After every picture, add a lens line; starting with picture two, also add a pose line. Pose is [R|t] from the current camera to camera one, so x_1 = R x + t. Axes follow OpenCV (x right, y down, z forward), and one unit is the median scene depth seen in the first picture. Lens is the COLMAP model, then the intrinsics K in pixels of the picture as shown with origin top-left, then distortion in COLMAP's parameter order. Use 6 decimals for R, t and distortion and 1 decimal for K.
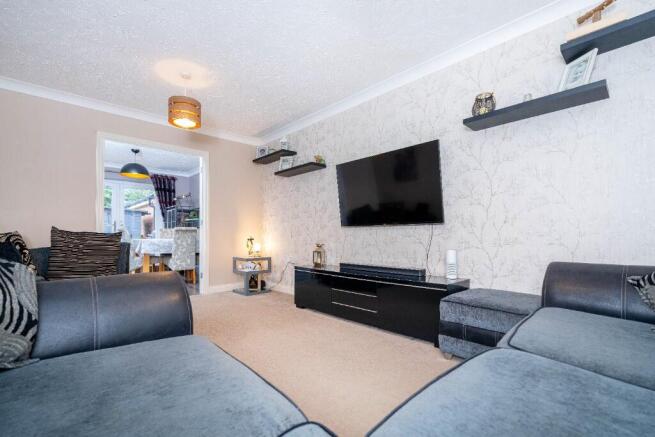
lens RADIAL K [[295.3, 0, 326.3], [0, 295.3, 236.8], [0, 0, 1]] dist [0.000824, 0.000014]
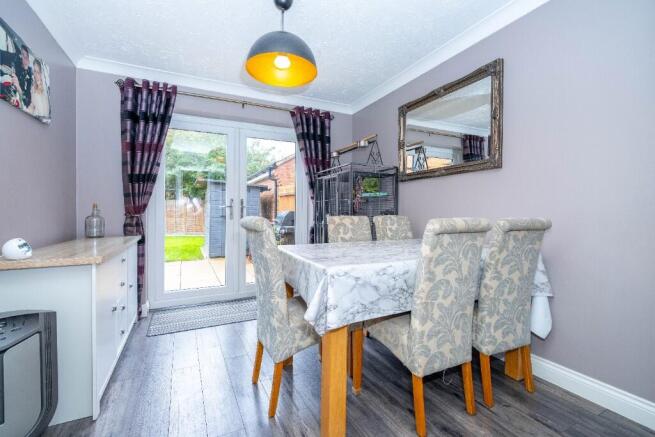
lens RADIAL K [[295.3, 0, 328.1], [0, 295.3, 215.5], [0, 0, 1]] dist [0.000824, 0.000014]
pose [[0.956530, 0.003609, -0.291612, -0.372288], [-0.002216, 0.999985, 0.005107, -0.026065], [0.291626, -0.004239, 0.956523, 0.512302]]
